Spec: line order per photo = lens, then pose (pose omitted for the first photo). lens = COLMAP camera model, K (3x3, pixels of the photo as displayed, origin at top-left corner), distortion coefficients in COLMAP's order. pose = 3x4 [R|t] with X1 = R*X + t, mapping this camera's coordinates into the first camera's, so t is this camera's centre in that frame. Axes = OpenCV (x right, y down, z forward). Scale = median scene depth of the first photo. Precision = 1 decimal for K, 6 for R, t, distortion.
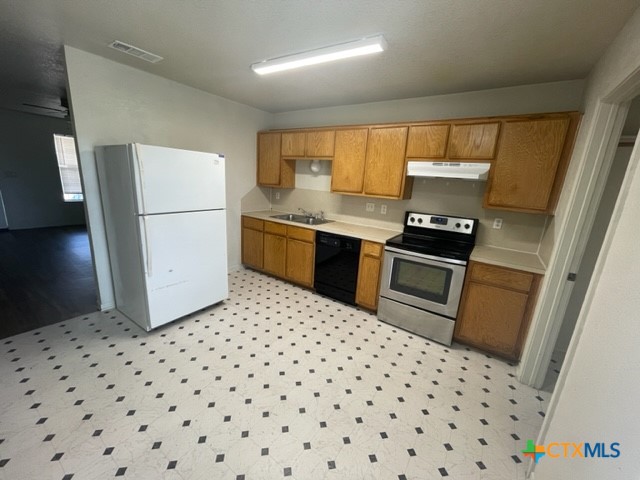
lens RADIAL K [[260.0, 0, 320.0], [0, 260.0, 240.0], [0, 0, 1]] dist [-0.000960, -0.000435]
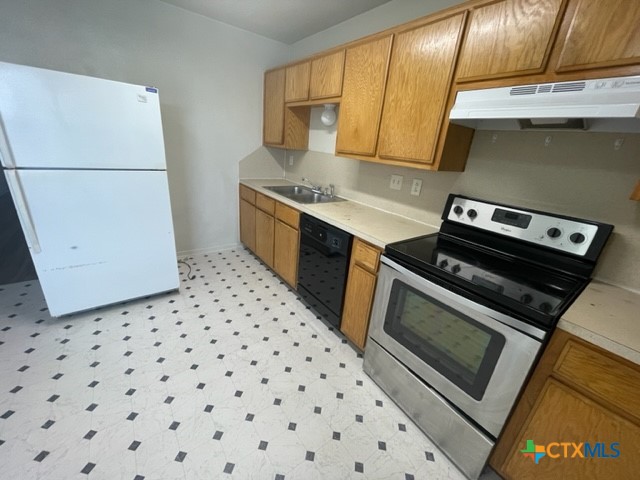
lens RADIAL K [[260.0, 0, 320.0], [0, 260.0, 240.0], [0, 0, 1]] dist [-0.000960, -0.000435]
pose [[0.945741, 0.132521, -0.296669, 0.252320], [-0.102464, 0.988097, 0.114740, -0.049930], [0.308343, -0.078116, 0.948062, 0.396175]]
